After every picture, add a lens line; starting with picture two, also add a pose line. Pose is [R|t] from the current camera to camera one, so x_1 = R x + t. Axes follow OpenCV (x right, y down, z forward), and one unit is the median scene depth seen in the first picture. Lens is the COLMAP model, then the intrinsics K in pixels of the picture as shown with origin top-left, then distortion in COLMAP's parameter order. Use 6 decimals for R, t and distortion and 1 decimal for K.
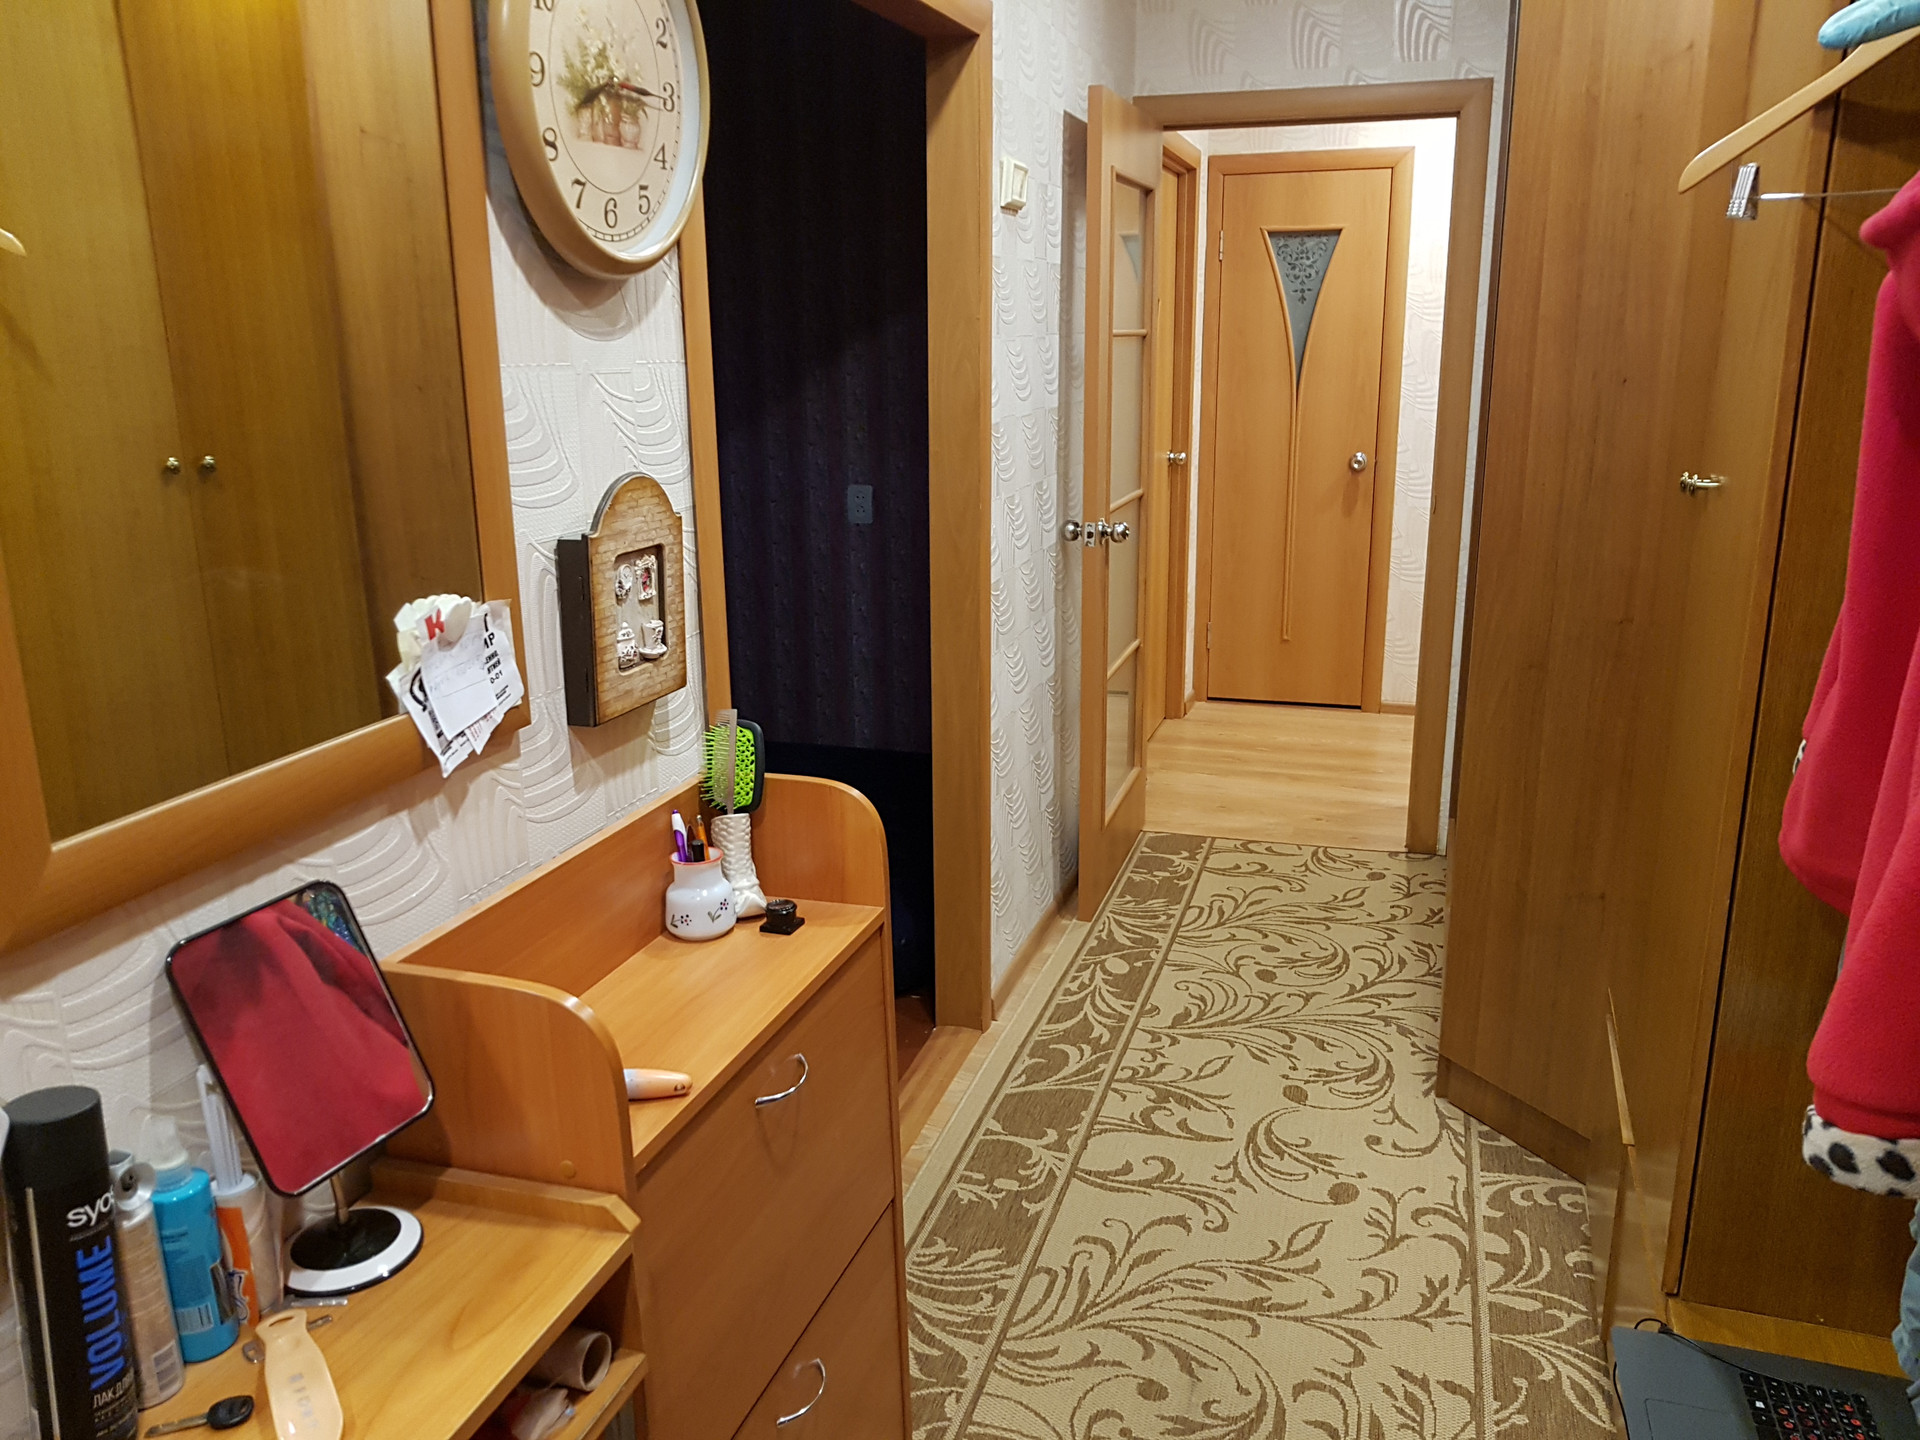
lens RADIAL K [[1504.8, 0, 959.3], [0, 1504.8, 720.5], [0, 0, 1]] dist [0.000082, -0.000703]
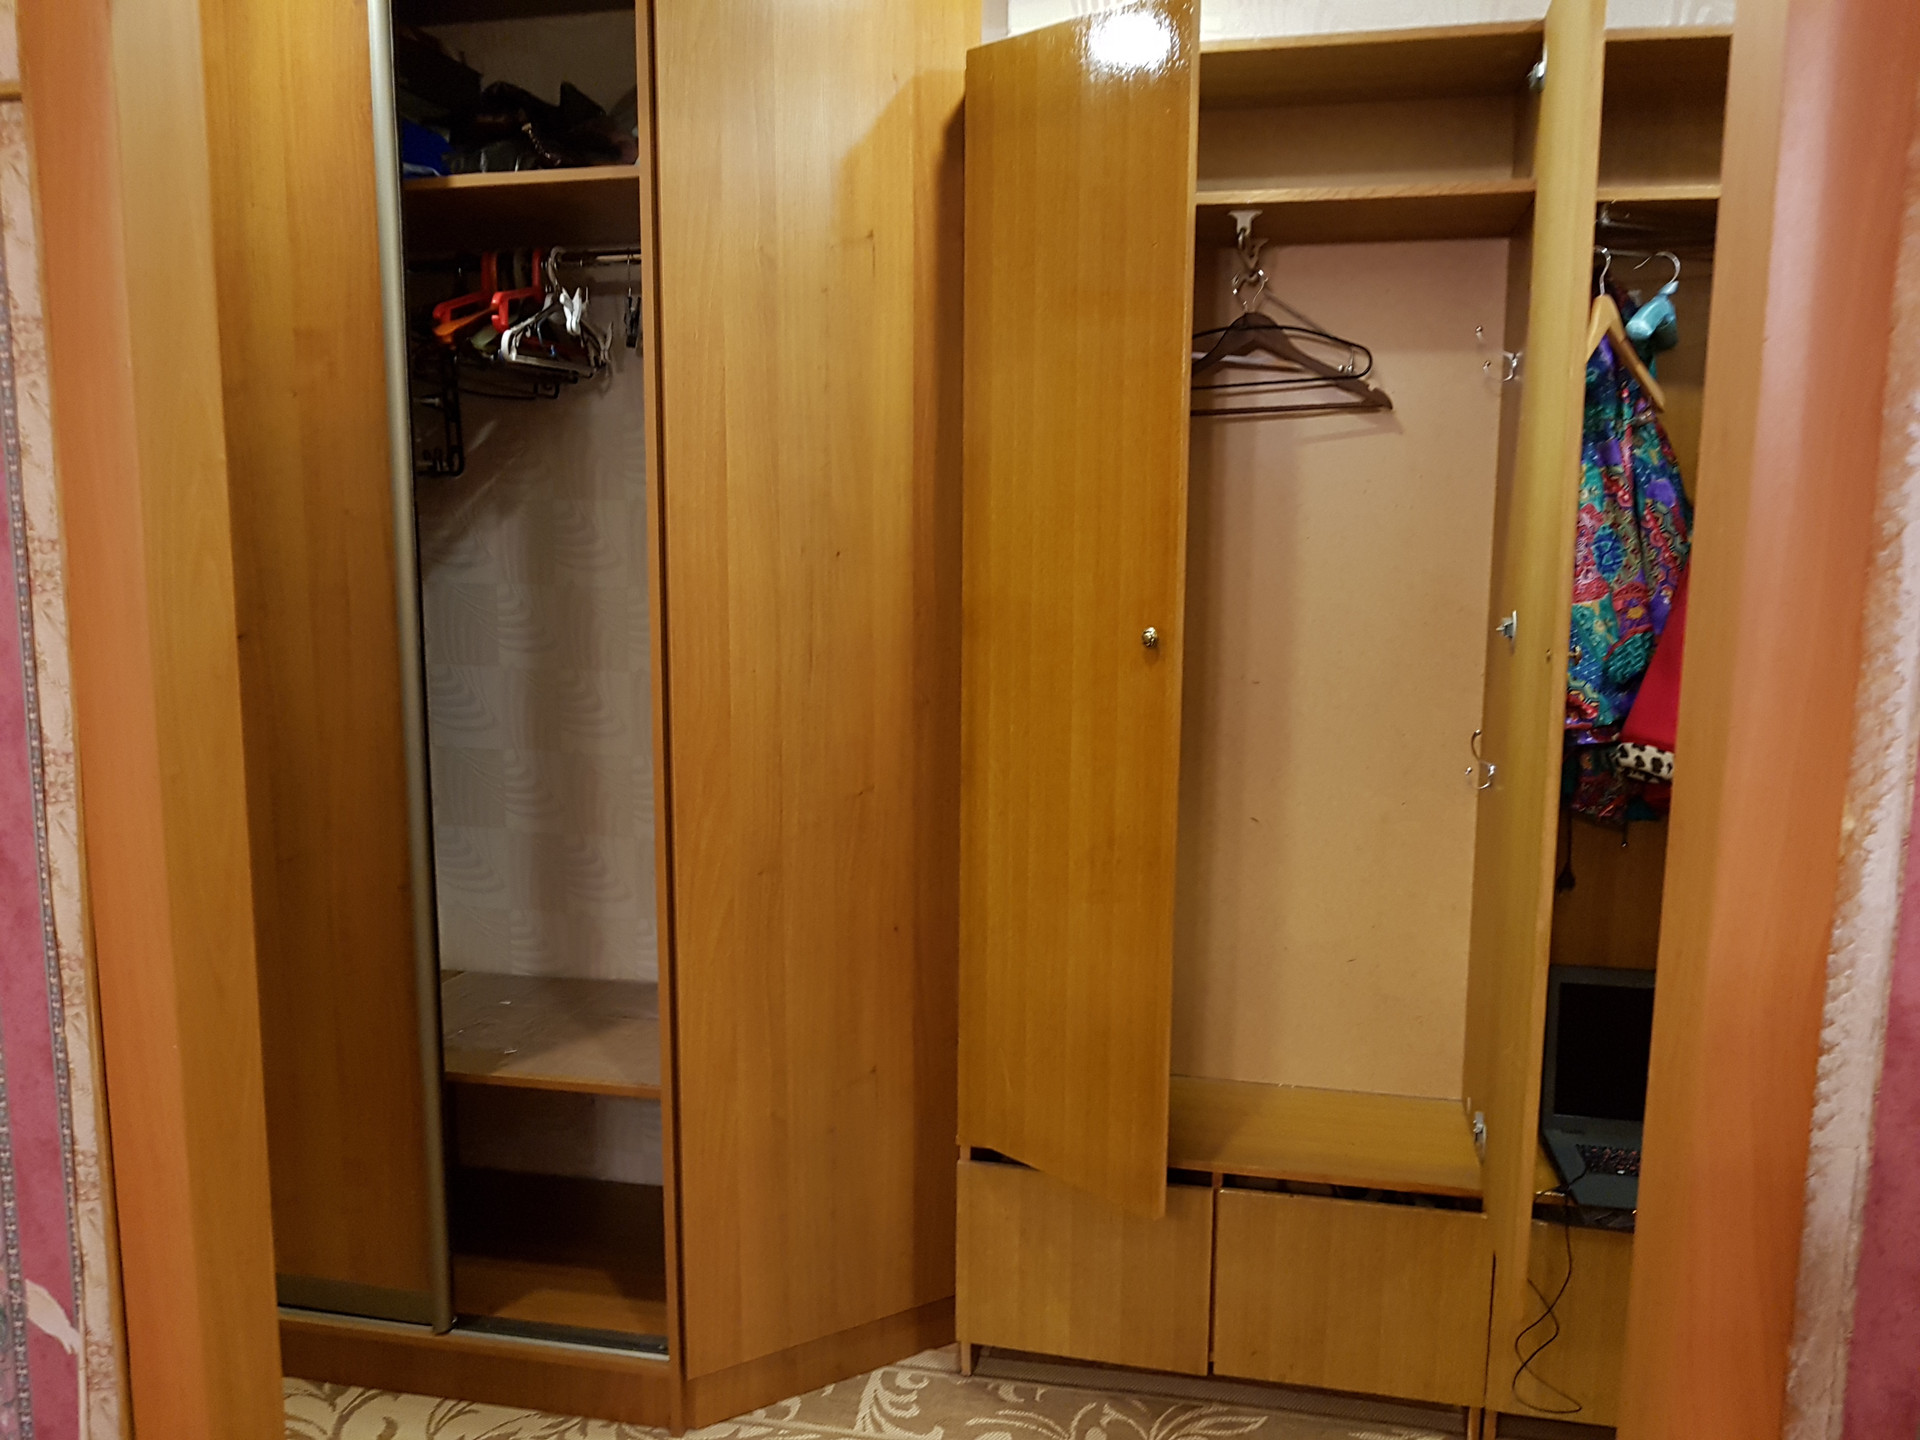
lens RADIAL K [[1504.8, 0, 958.6], [0, 1504.8, 719.9], [0, 0, 1]] dist [0.000082, -0.000703]
pose [[-0.099698, -0.135875, 0.985697, -0.523477], [0.244033, 0.957038, 0.156608, -0.246011], [-0.964629, 0.256156, -0.062257, 0.971029]]
